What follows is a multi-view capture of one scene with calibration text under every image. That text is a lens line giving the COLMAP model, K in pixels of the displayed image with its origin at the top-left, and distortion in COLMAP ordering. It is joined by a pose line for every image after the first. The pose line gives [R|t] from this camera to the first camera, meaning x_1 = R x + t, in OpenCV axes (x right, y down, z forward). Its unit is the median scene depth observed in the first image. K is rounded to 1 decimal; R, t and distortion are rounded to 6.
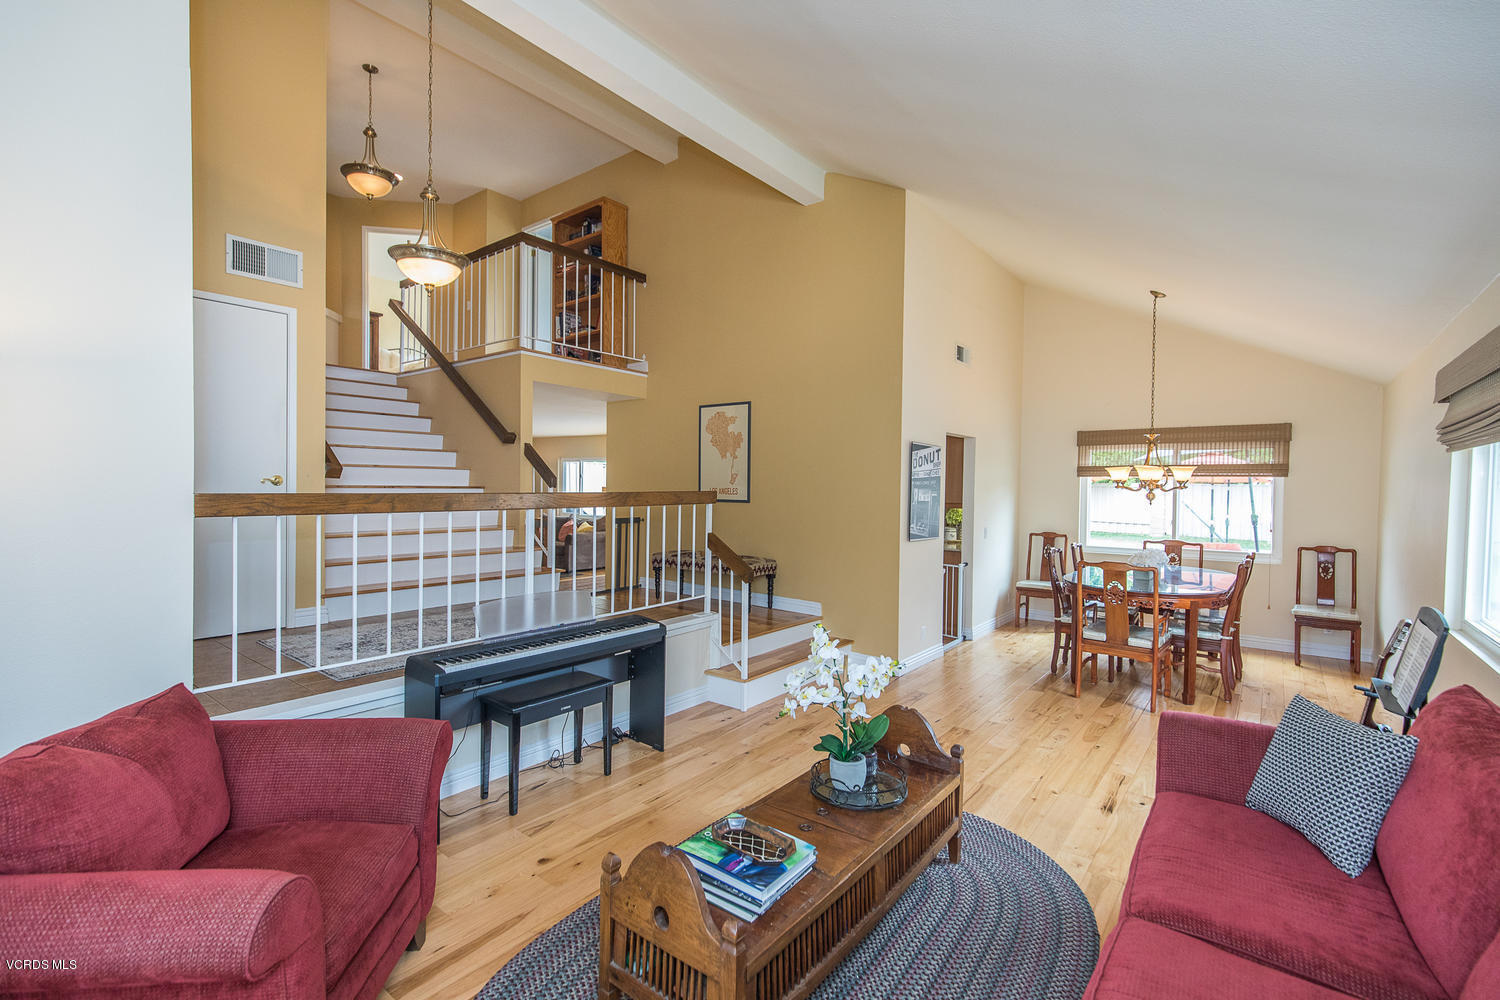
lens RADIAL K [[669.5, 0, 750.0], [0, 669.5, 495.2], [0, 0, 1]] dist [0.002573, 0.000074]
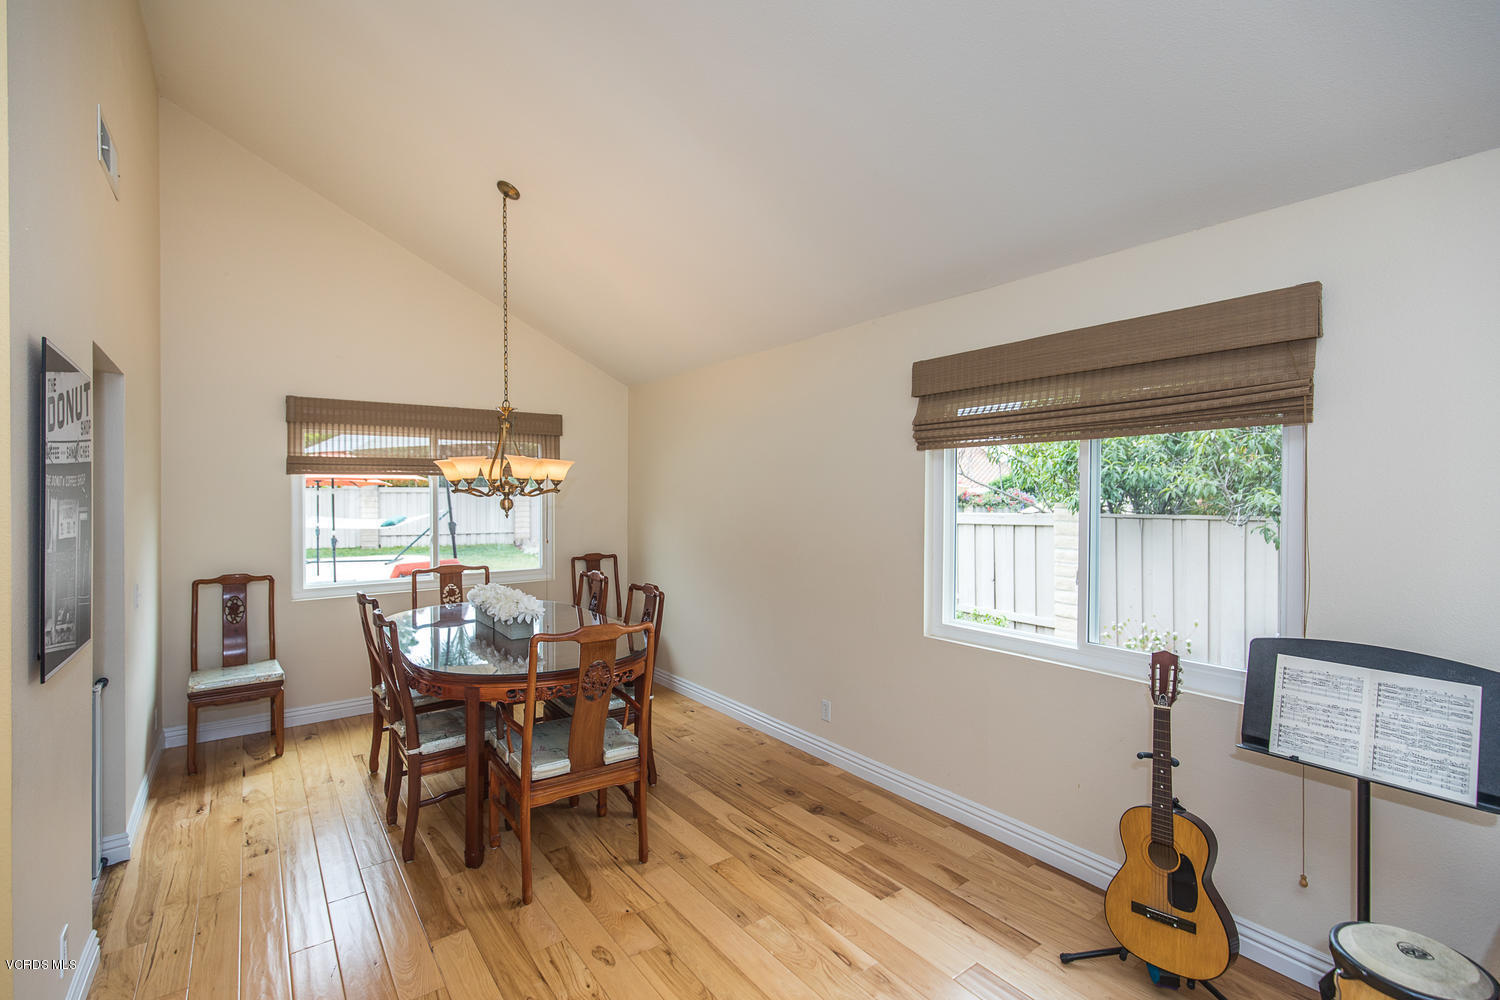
lens RADIAL K [[669.5, 0, 750.0], [0, 669.5, 489.1], [0, 0, 1]] dist [0.002573, 0.000074]
pose [[0.263419, -0.007040, 0.964656, 0.031163], [0.020525, 0.999788, 0.001692, -0.008452], [-0.964463, 0.019354, 0.263508, 0.522898]]
